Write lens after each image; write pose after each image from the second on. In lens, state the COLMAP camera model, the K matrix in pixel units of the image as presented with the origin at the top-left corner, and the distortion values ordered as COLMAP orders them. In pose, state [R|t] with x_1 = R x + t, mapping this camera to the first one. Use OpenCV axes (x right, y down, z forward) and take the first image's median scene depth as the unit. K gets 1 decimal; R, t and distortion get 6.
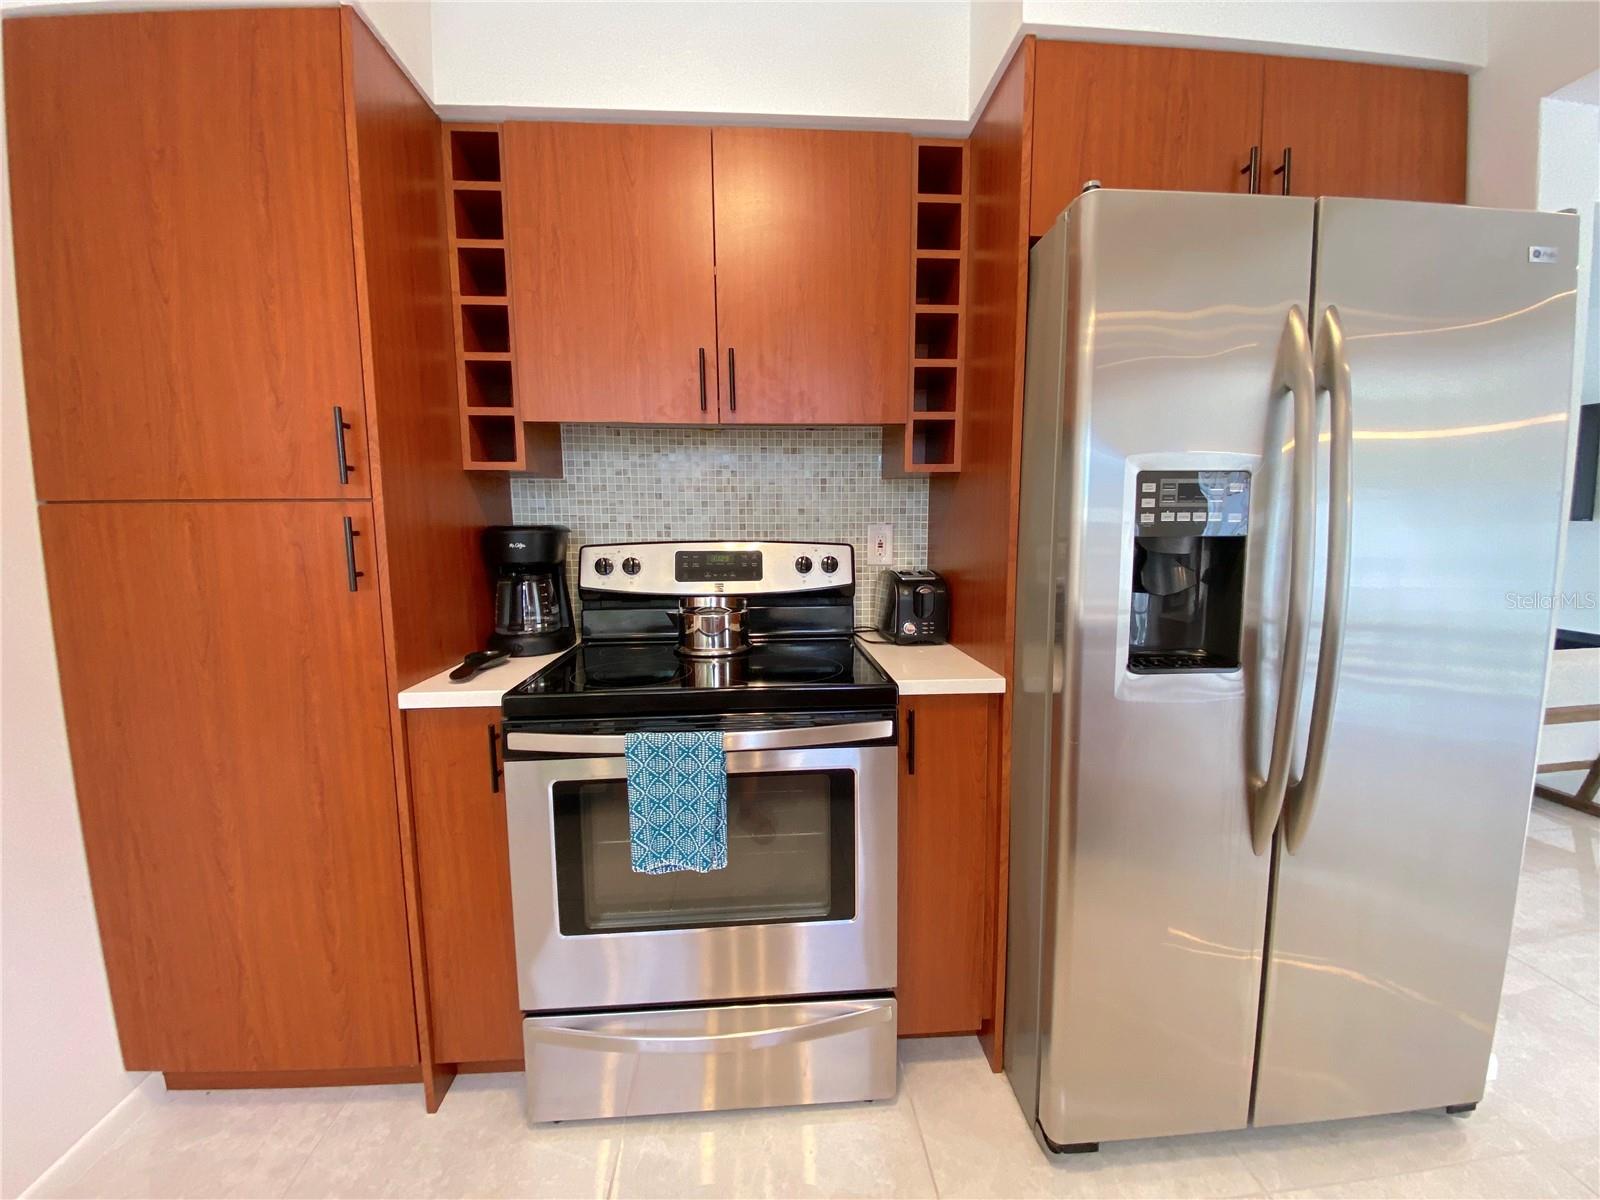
lens RADIAL K [[648.5, 0, 800.0], [0, 648.5, 600.0], [0, 0, 1]] dist [0.023604, -0.022094]
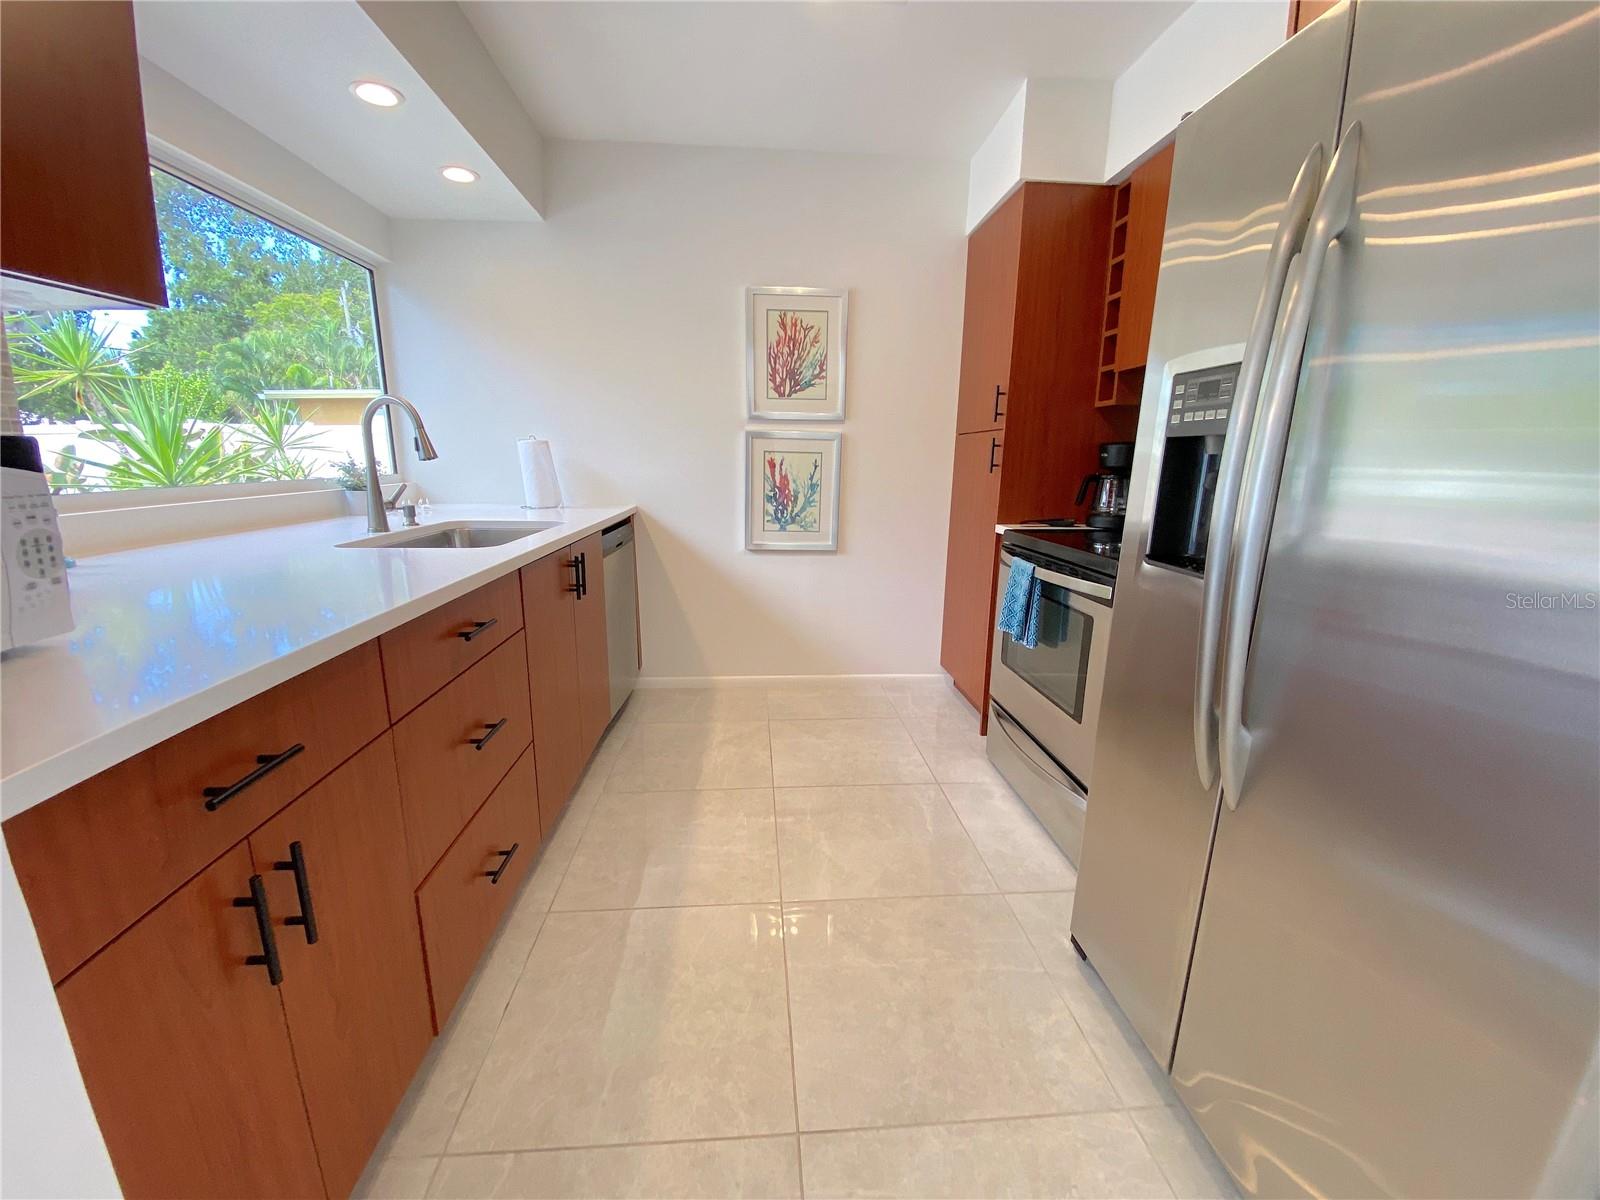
lens RADIAL K [[648.5, 0, 800.0], [0, 648.5, 600.0], [0, 0, 1]] dist [0.023604, -0.022094]
pose [[-0.000437, 0.221736, -0.975107, 1.638181], [-0.132597, 0.966484, 0.219834, 0.007082], [0.991170, 0.129392, 0.028979, 0.398917]]
